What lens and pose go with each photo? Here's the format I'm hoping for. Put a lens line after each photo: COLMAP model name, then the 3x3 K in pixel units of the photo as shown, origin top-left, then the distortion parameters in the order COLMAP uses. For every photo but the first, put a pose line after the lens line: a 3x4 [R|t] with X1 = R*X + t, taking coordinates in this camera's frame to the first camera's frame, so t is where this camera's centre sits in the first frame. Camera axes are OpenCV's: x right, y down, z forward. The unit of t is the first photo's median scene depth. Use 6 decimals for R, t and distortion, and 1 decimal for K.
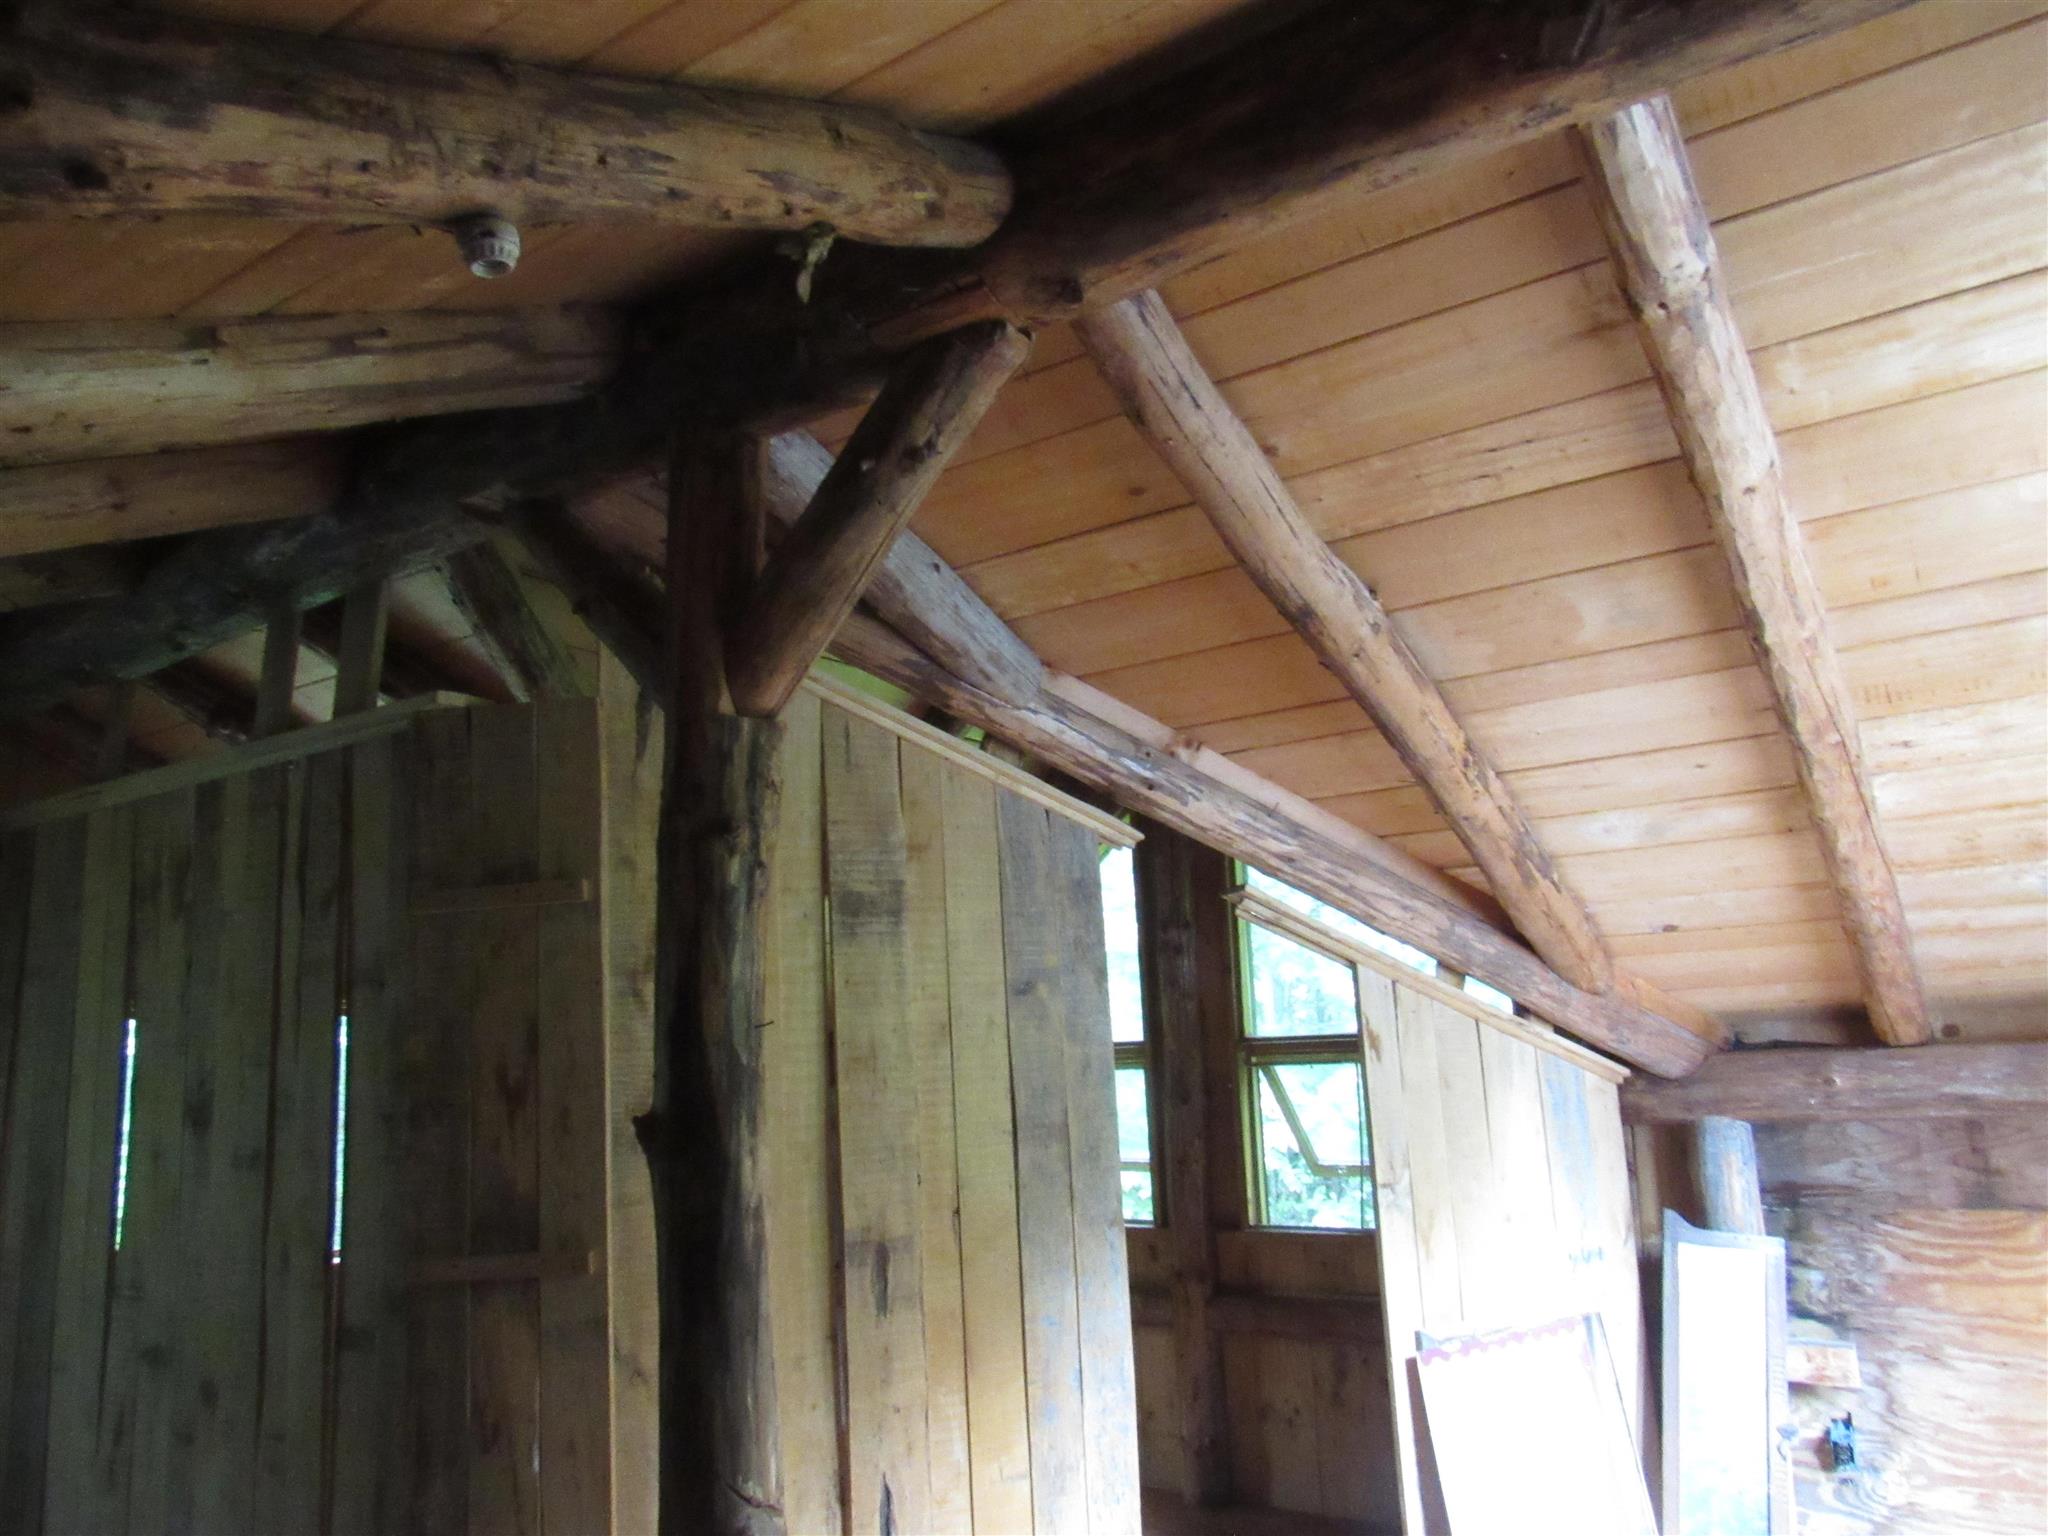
lens RADIAL K [[1463.7, 0, 1019.6], [0, 1463.7, 770.2], [0, 0, 1]] dist [-0.027988, 0.008806]
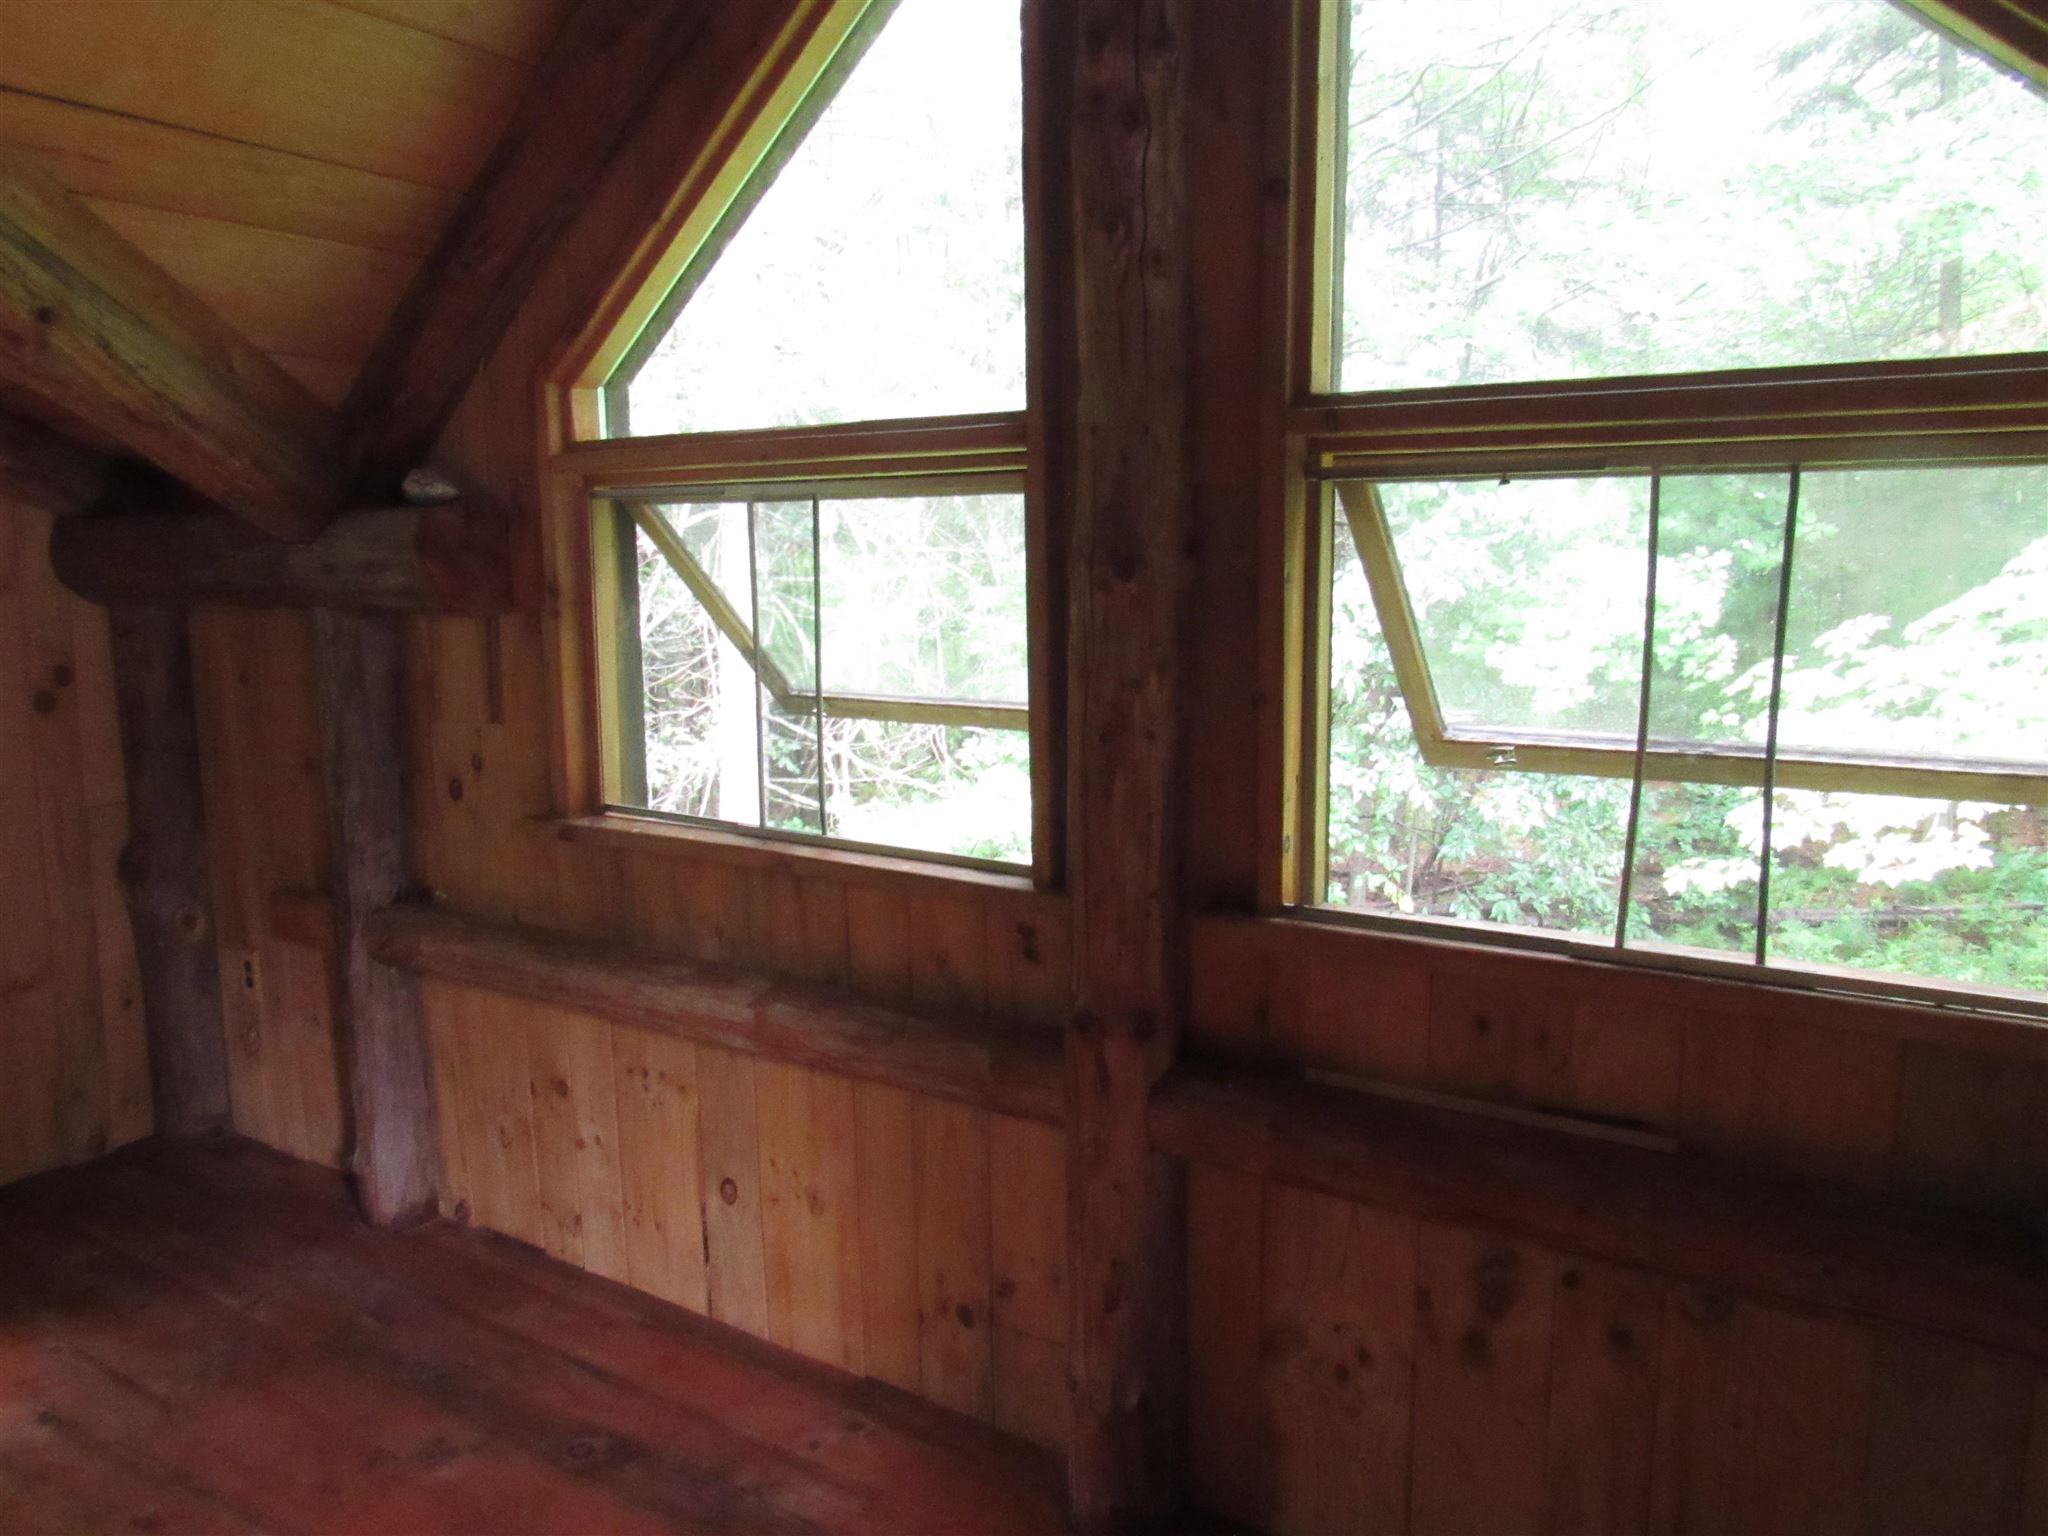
lens RADIAL K [[1463.7, 0, 1023.1], [0, 1463.7, 766.8], [0, 0, 1]] dist [-0.027988, 0.008806]
pose [[0.999157, 0.026128, 0.031659, 0.078230], [-0.035072, 0.944147, 0.327652, 0.156894], [-0.021330, -0.328486, 0.944268, 0.652552]]
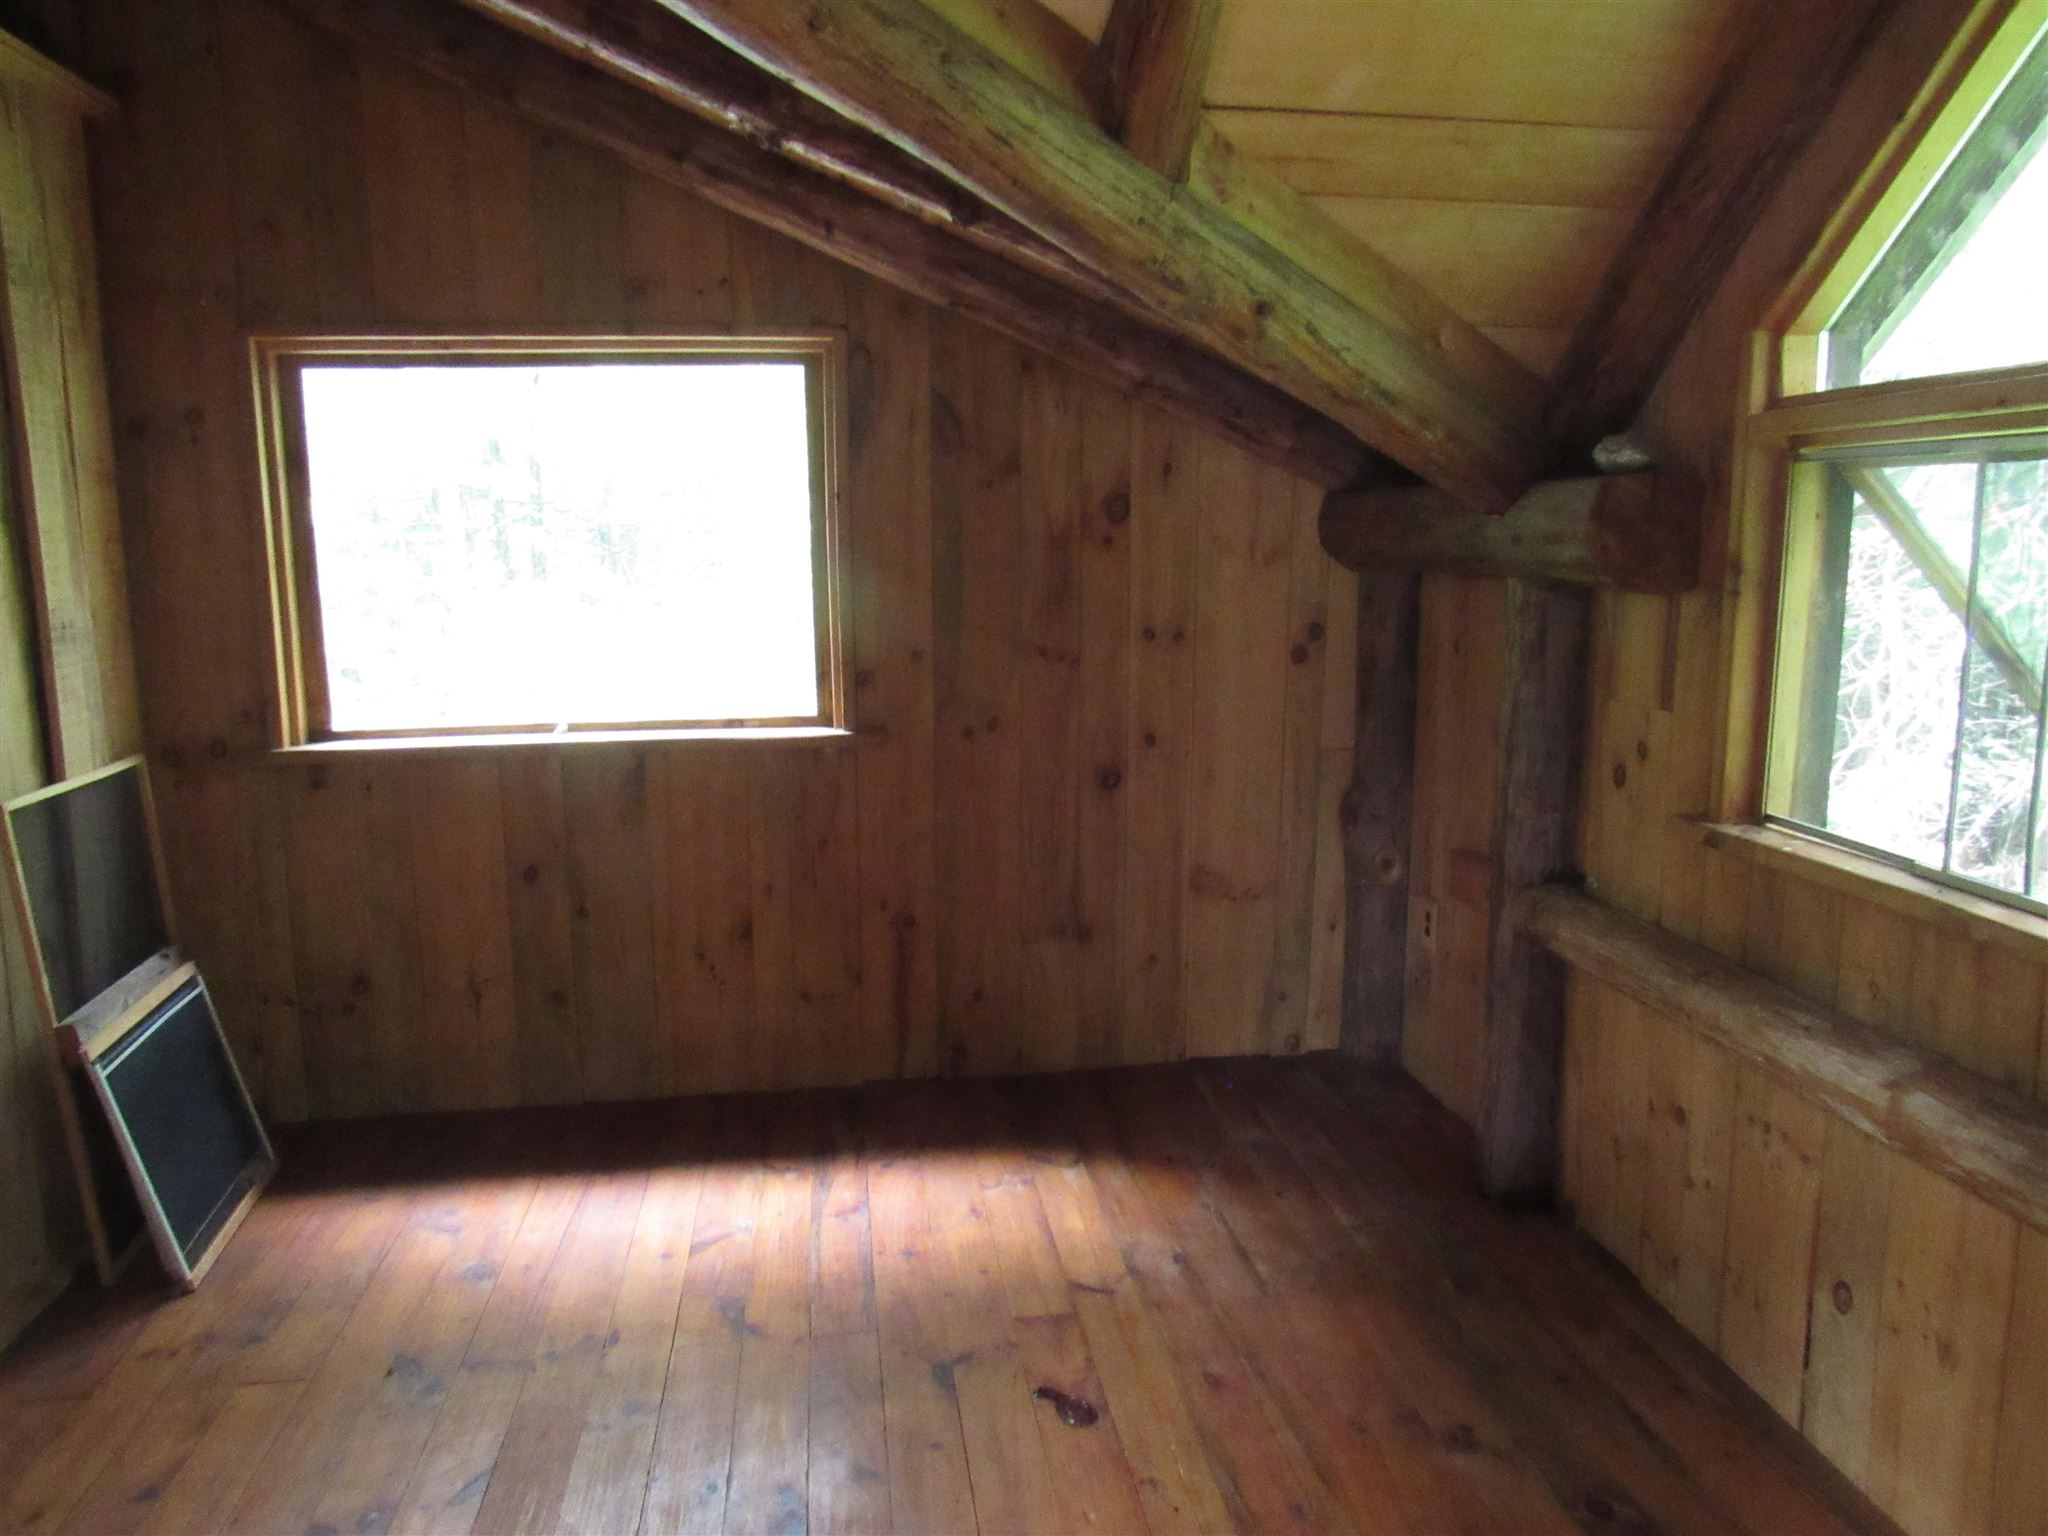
lens RADIAL K [[1463.7, 0, 1021.5], [0, 1463.7, 769.9], [0, 0, 1]] dist [-0.027988, 0.008806]
pose [[0.671767, 0.153027, -0.724784, 0.109611], [0.116241, 0.944532, 0.307161, 0.164740], [0.731585, -0.290591, 0.616717, 0.690348]]
